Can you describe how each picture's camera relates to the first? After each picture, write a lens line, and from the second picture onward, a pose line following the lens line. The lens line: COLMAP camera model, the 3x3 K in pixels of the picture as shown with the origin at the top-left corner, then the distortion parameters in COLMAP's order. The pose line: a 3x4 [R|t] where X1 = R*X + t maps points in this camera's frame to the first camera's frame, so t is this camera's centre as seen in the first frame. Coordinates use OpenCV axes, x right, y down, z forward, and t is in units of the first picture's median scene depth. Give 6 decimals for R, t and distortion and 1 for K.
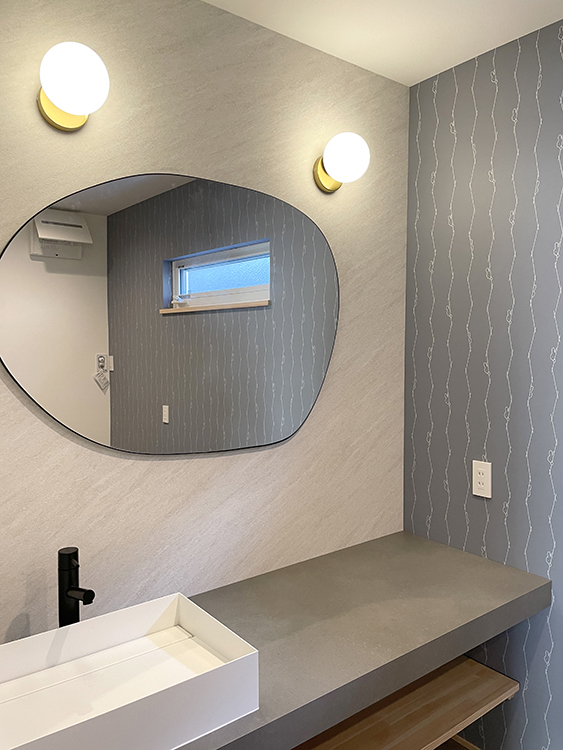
lens RADIAL K [[579.9, 0, 279.3], [0, 579.9, 389.6], [0, 0, 1]] dist [0.030387, -0.001947]
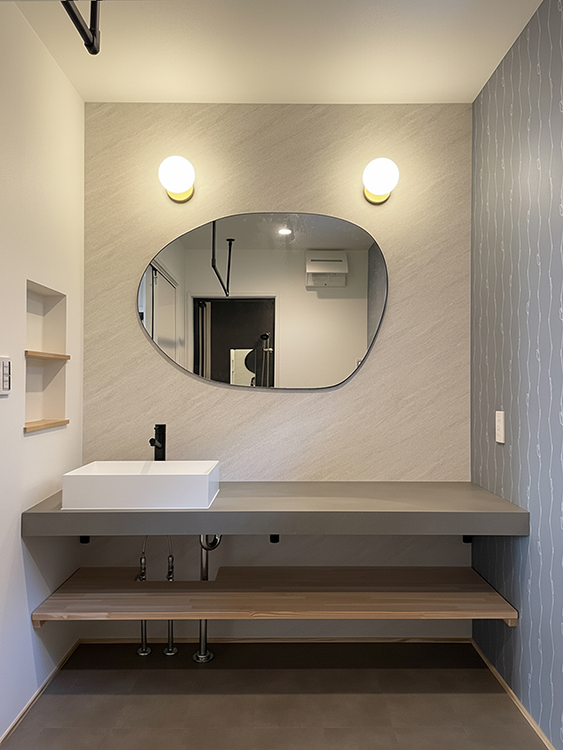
lens RADIAL K [[579.9, 0, 279.3], [0, 579.9, 389.6], [0, 0, 1]] dist [0.030387, -0.001947]
pose [[0.793976, 0.006321, -0.607917, 0.657738], [-0.048179, 0.997455, -0.052553, 0.152570], [0.606038, 0.071015, 0.792260, -0.149683]]
